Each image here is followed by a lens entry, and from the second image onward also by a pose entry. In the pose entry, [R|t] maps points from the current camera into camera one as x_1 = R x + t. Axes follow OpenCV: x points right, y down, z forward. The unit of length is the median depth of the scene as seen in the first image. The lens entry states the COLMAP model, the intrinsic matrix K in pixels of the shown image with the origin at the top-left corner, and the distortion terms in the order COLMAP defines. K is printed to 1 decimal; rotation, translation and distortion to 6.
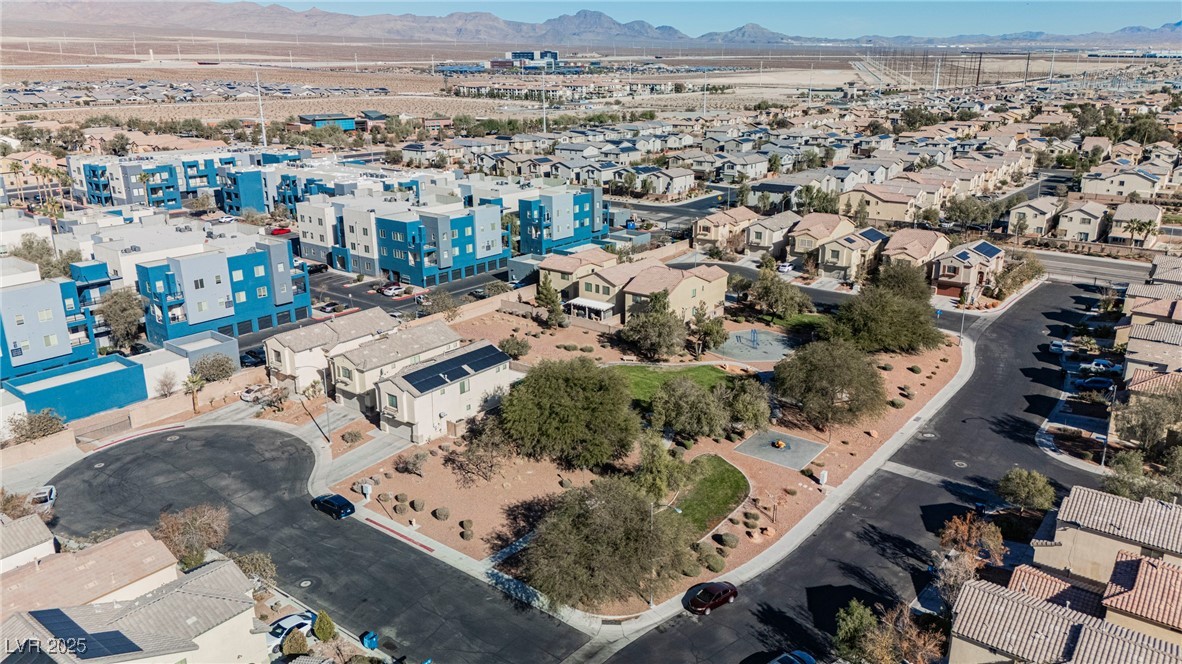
lens RADIAL K [[861.7, 0, 591.0], [0, 861.7, 332.0], [0, 0, 1]] dist [0.077957, -0.078248]
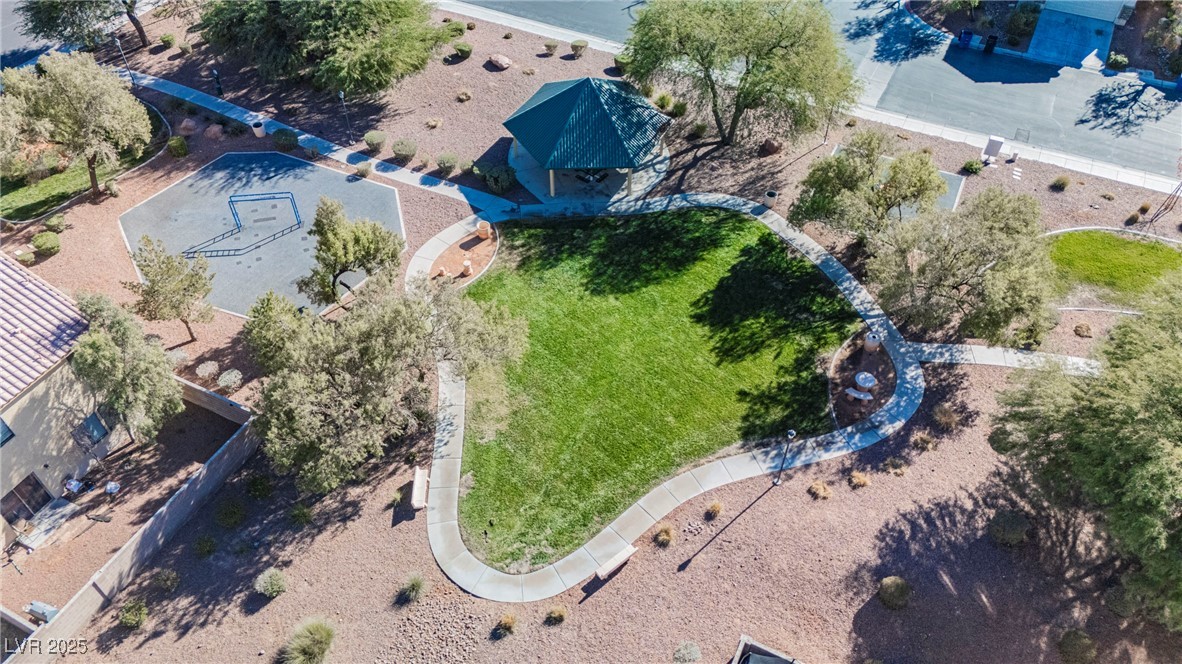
lens RADIAL K [[861.7, 0, 591.0], [0, 861.7, 332.0], [0, 0, 1]] dist [0.077957, -0.078248]
pose [[-0.194920, -0.707035, 0.679785, -0.128817], [0.296868, 0.618041, 0.727939, -0.197107], [-0.934813, 0.343696, 0.089428, 0.904451]]
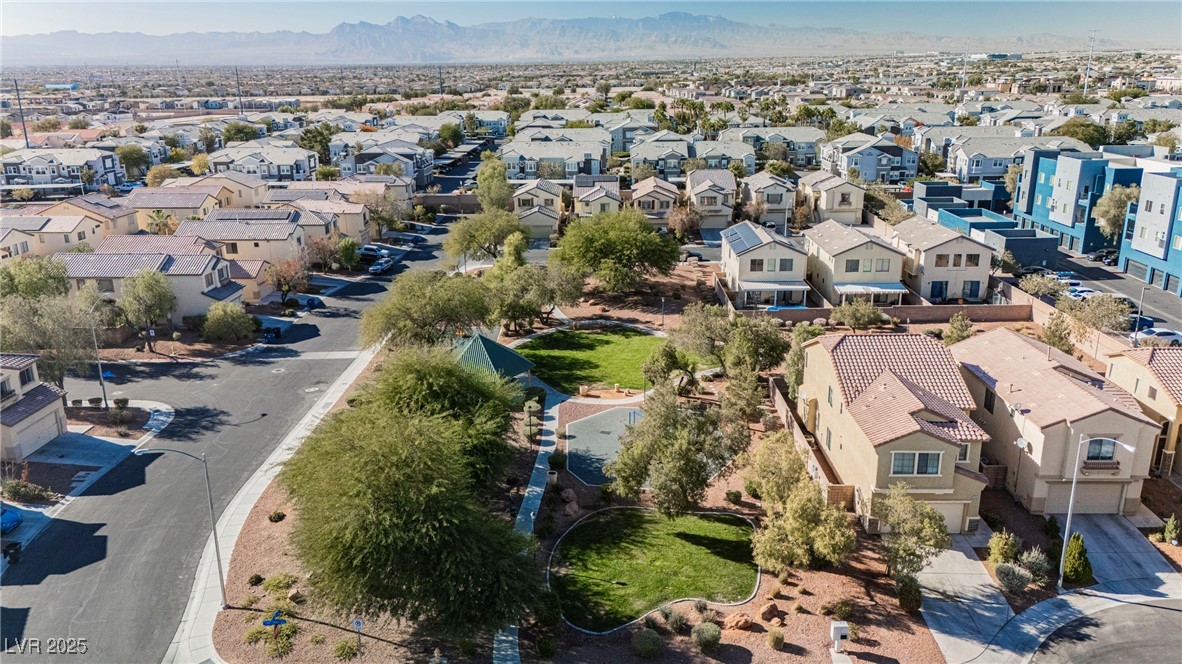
lens RADIAL K [[861.7, 0, 591.0], [0, 861.7, 332.0], [0, 0, 1]] dist [0.077957, -0.078248]
pose [[-0.796255, 0.188597, -0.574813, 0.523231], [-0.168773, 0.843187, 0.510443, -0.313872], [0.580942, 0.503456, -0.639561, 1.350276]]
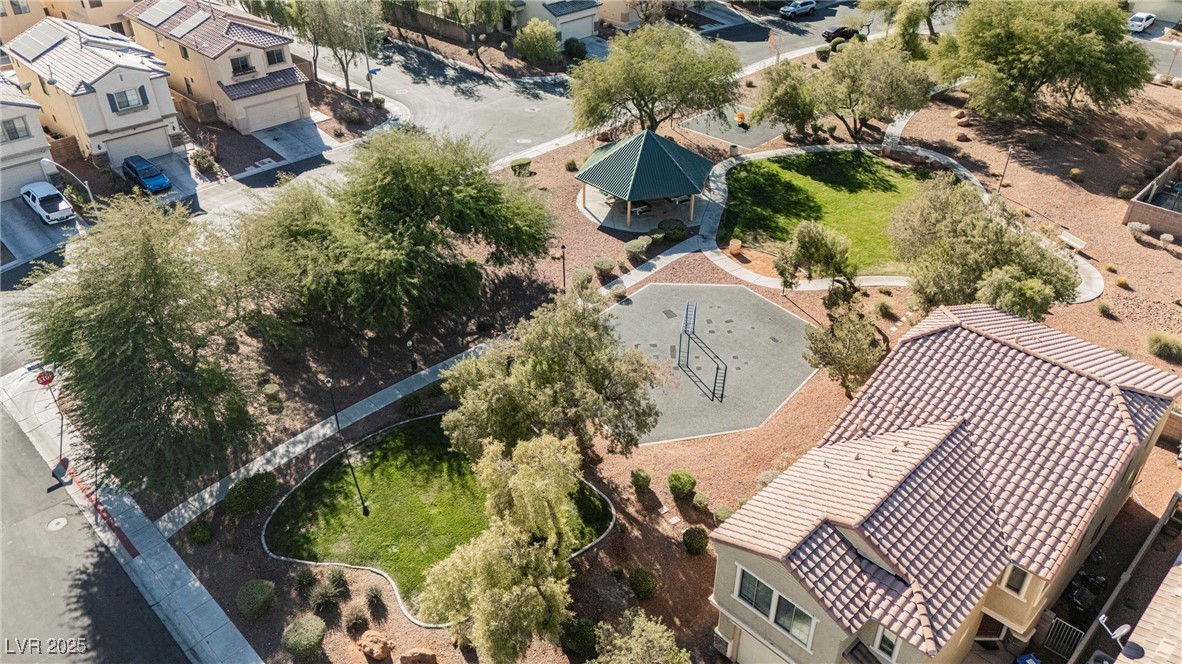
lens RADIAL K [[861.7, 0, 591.0], [0, 861.7, 332.0], [0, 0, 1]] dist [0.077957, -0.078248]
pose [[-0.992600, -0.062168, 0.104309, 0.202084], [0.043974, 0.616675, 0.785989, -0.291428], [-0.113189, 0.784759, -0.609378, 1.290717]]
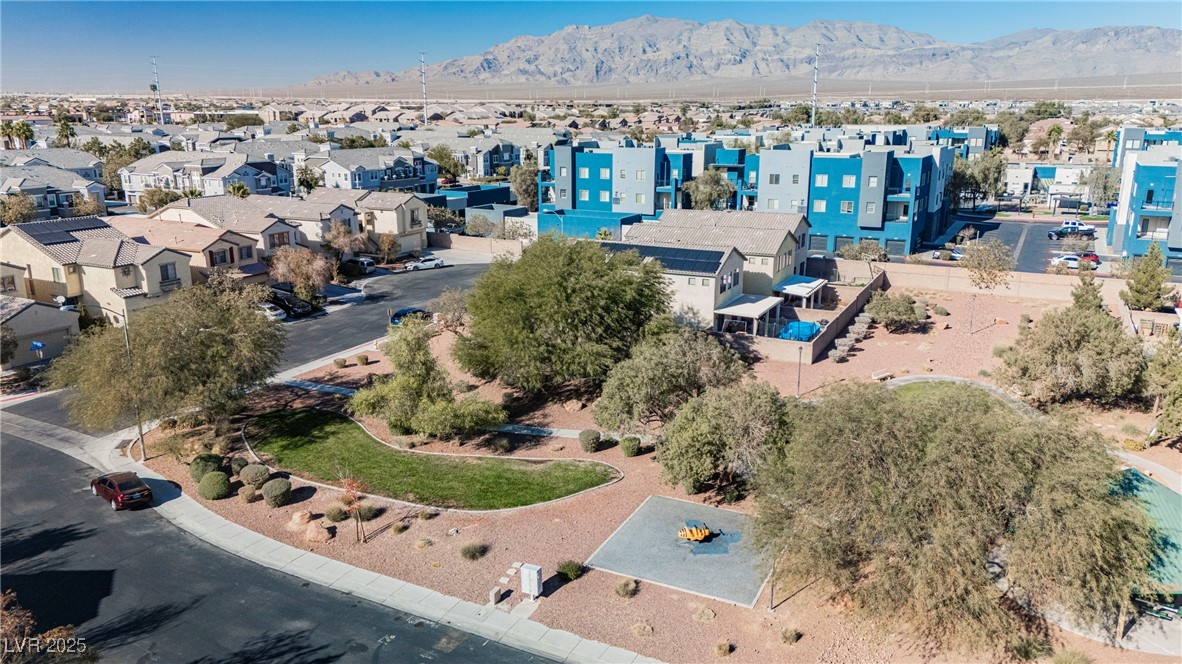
lens RADIAL K [[861.7, 0, 591.0], [0, 861.7, 332.0], [0, 0, 1]] dist [0.077957, -0.078248]
pose [[0.184354, 0.251066, -0.950252, 0.456547], [-0.296762, 0.935919, 0.189706, -0.020304], [0.936988, 0.247026, 0.247048, 0.647575]]
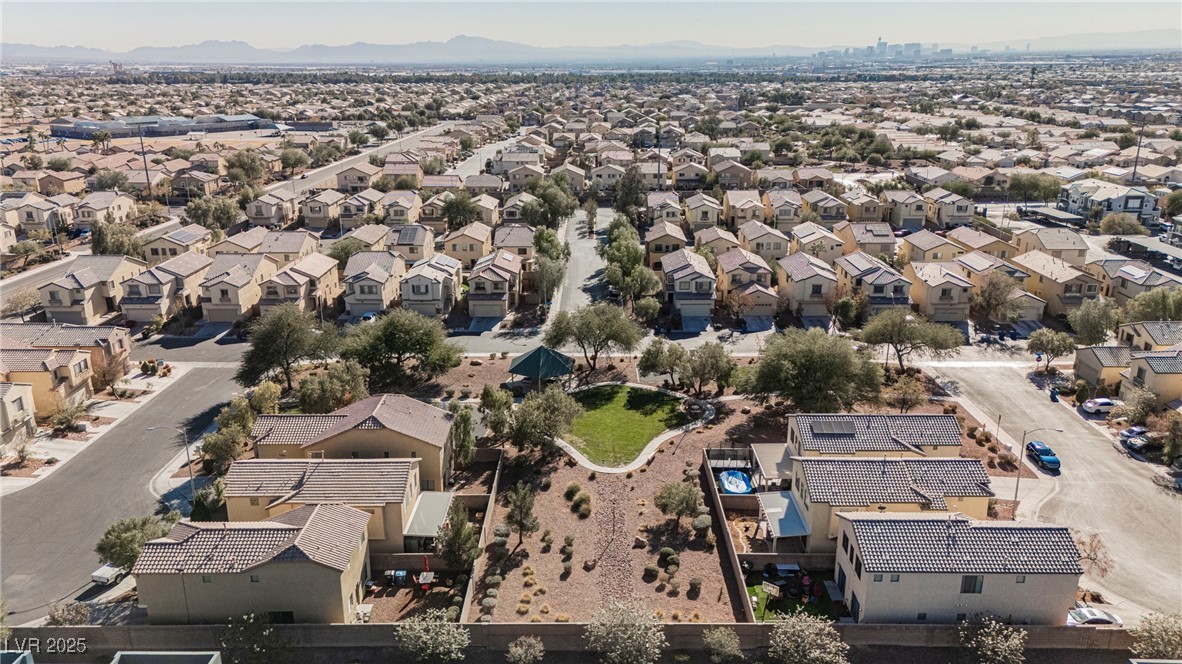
lens RADIAL K [[861.7, 0, 591.0], [0, 861.7, 332.0], [0, 0, 1]] dist [0.077957, -0.078248]
pose [[-0.611065, -0.228776, 0.757800, -0.524185], [0.246716, 0.854596, 0.456942, -0.412770], [-0.752151, 0.466183, -0.465771, 1.297508]]
